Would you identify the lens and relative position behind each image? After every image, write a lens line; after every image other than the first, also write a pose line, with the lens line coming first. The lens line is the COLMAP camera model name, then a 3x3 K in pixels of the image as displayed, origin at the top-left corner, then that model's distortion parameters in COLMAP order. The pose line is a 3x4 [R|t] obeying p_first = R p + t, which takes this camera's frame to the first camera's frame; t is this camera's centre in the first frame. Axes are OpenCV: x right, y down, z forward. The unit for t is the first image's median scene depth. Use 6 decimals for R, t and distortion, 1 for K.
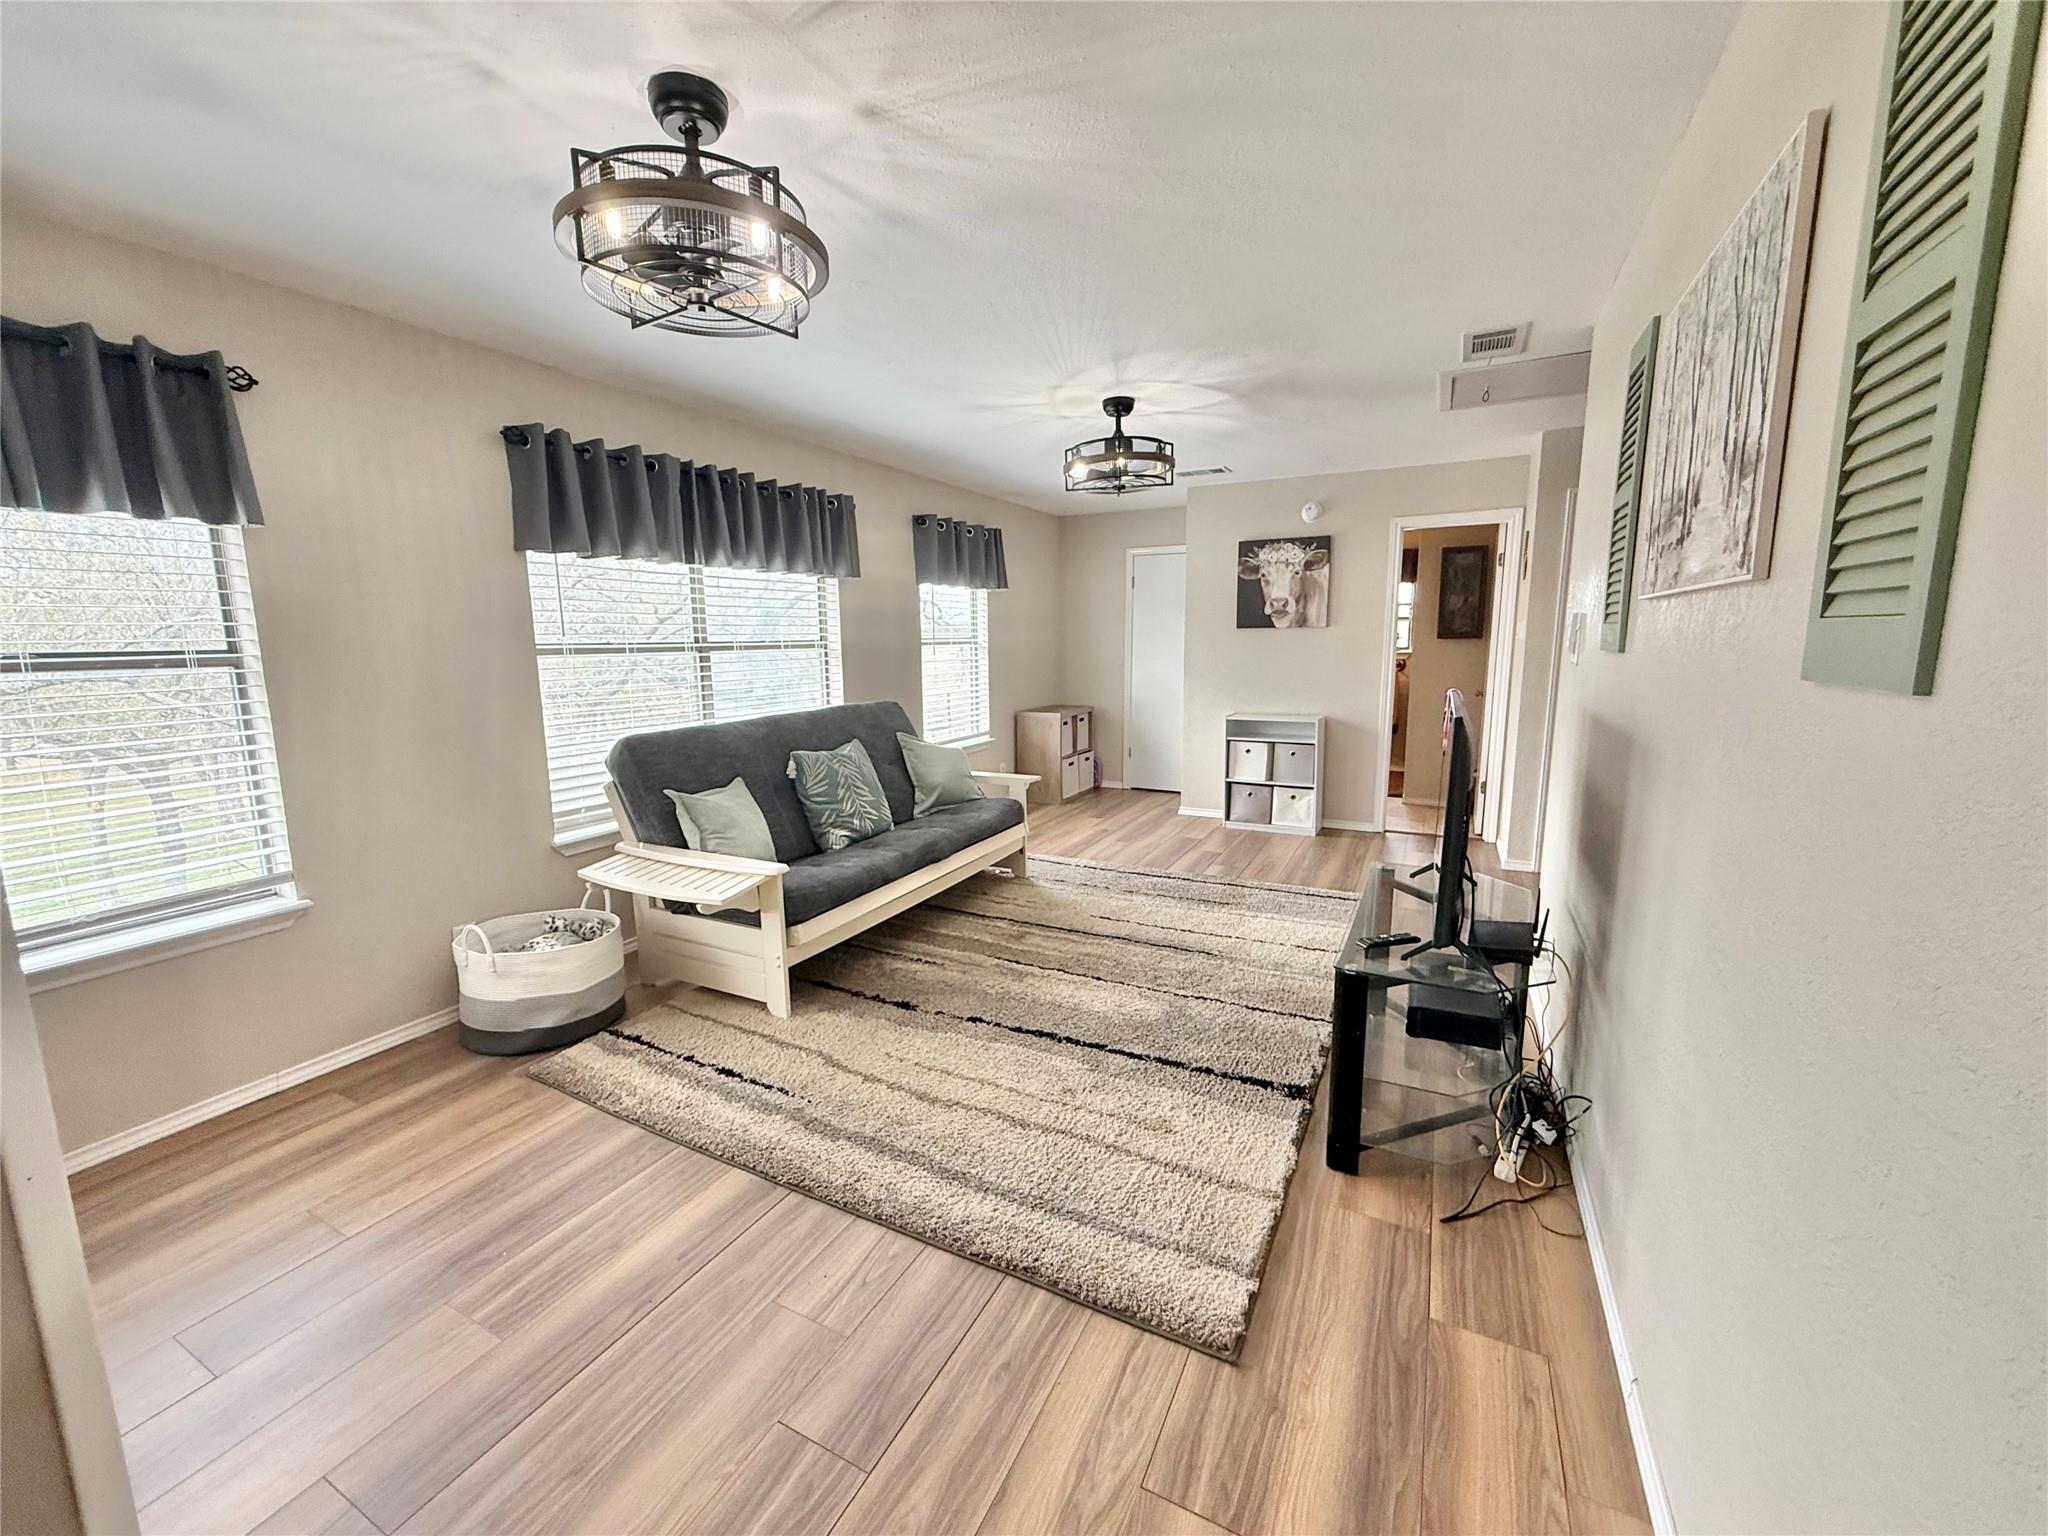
lens RADIAL K [[813.0, 0, 1021.0], [0, 813.0, 767.9], [0, 0, 1]] dist [-0.001762, 0.000372]
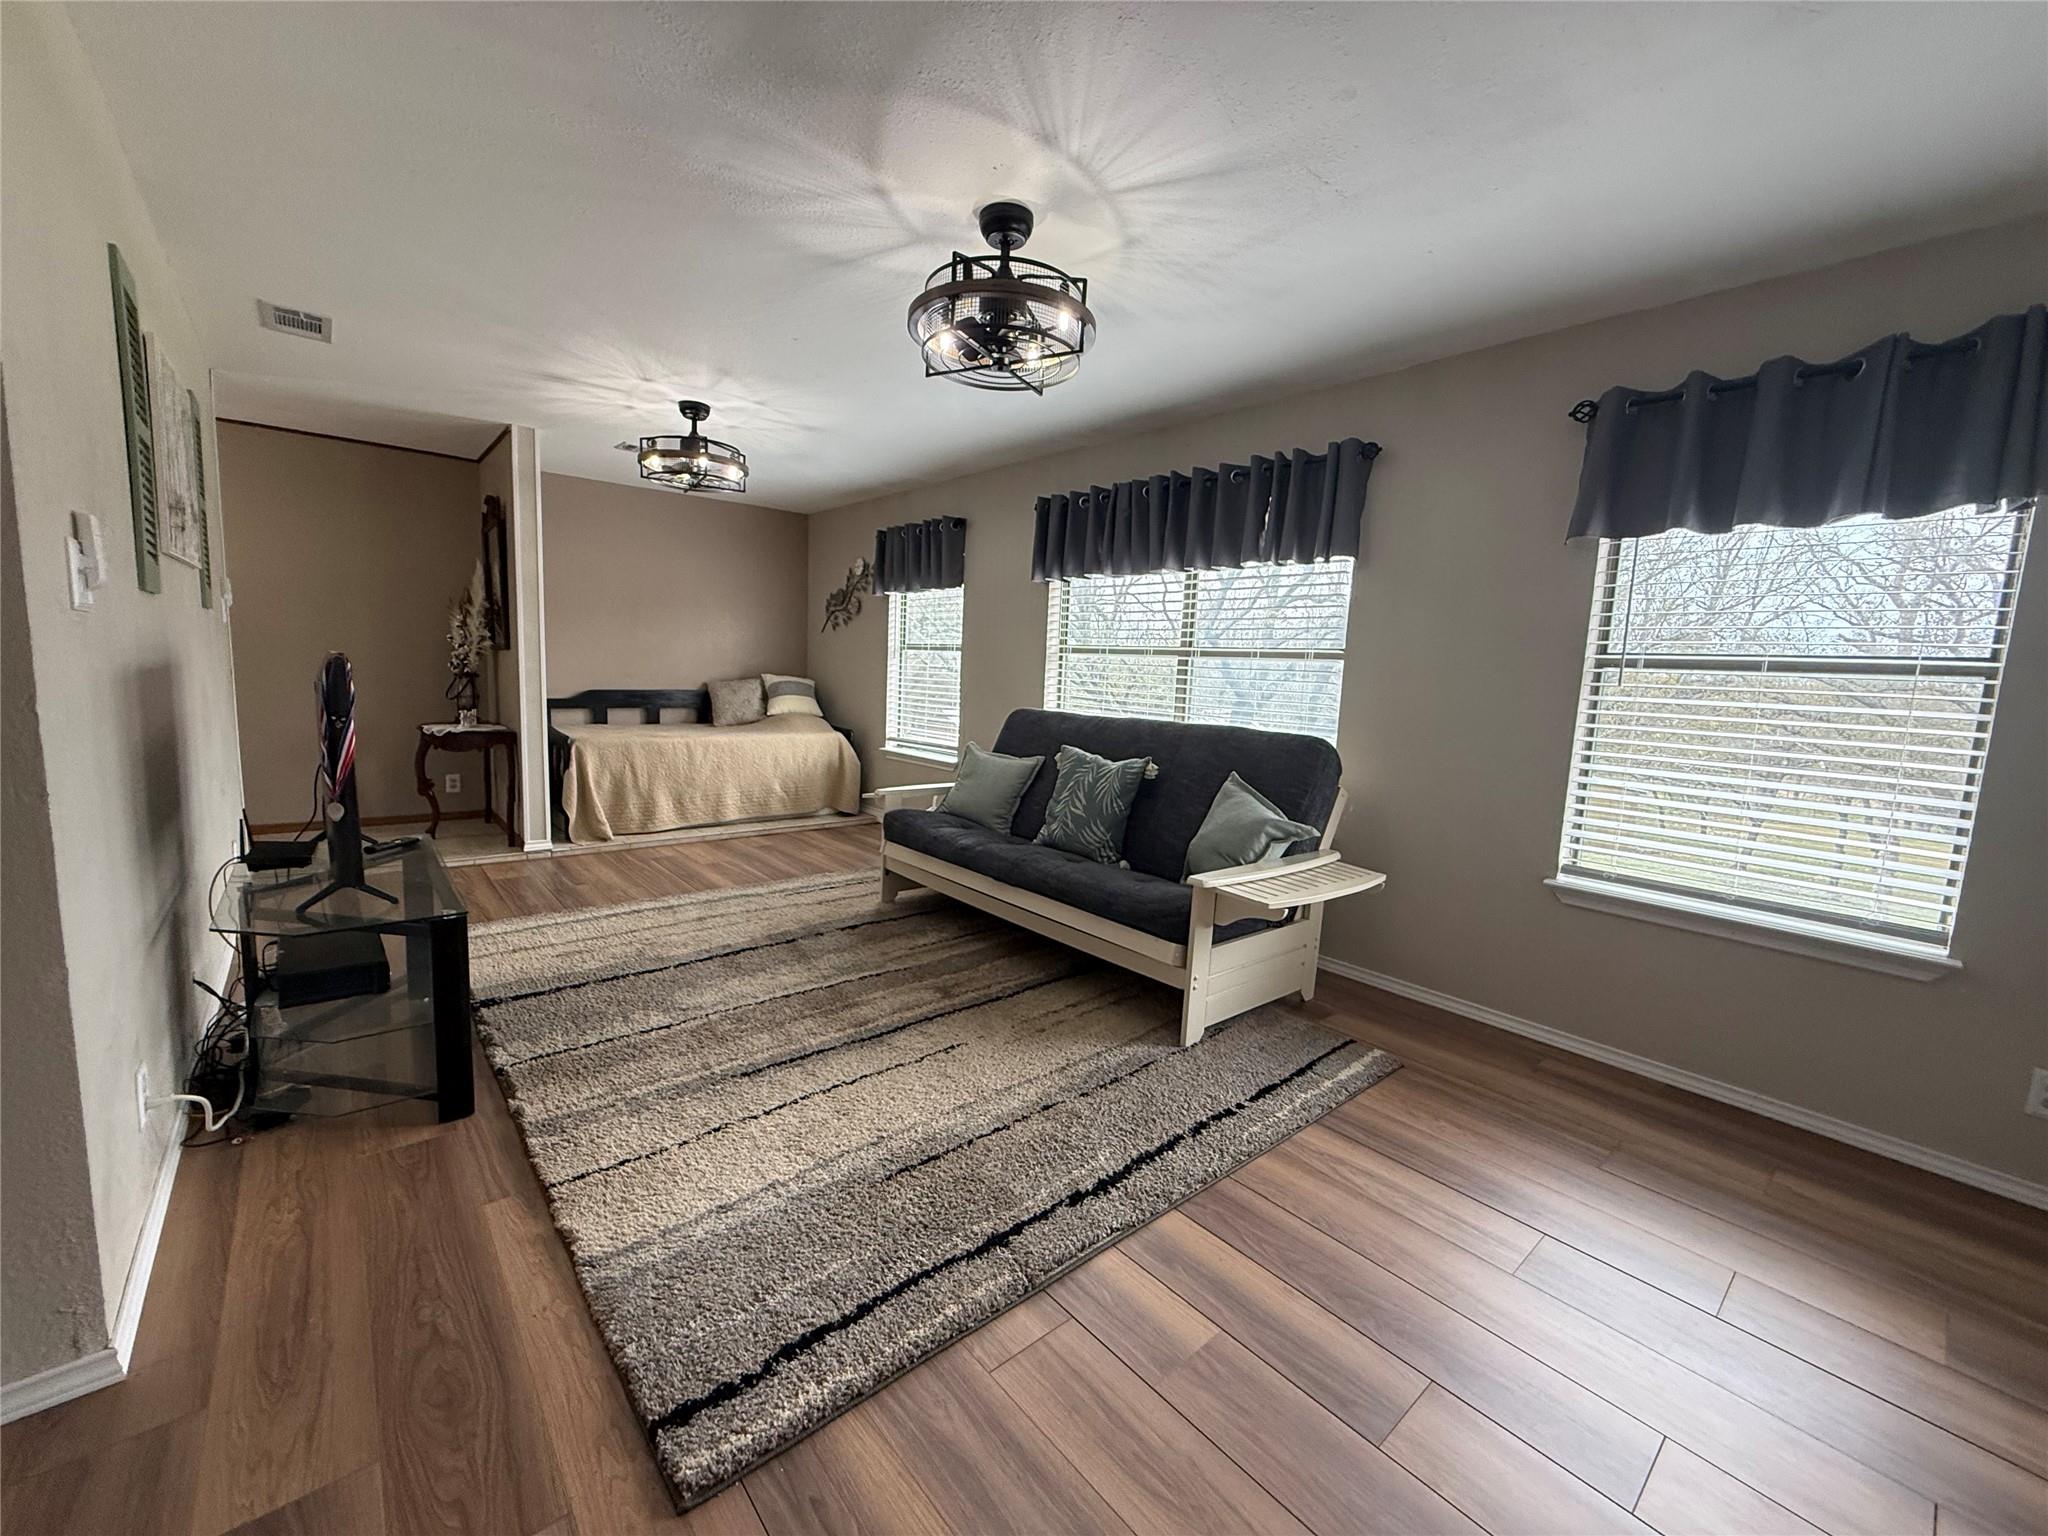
lens RADIAL K [[813.0, 0, 1022.5], [0, 813.0, 764.6], [0, 0, 1]] dist [-0.001762, 0.000372]
pose [[-0.375802, 0.112343, -0.919865, 0.745144], [-0.185185, 0.963499, 0.193328, -0.197778], [0.908008, 0.242999, -0.341281, 1.387527]]
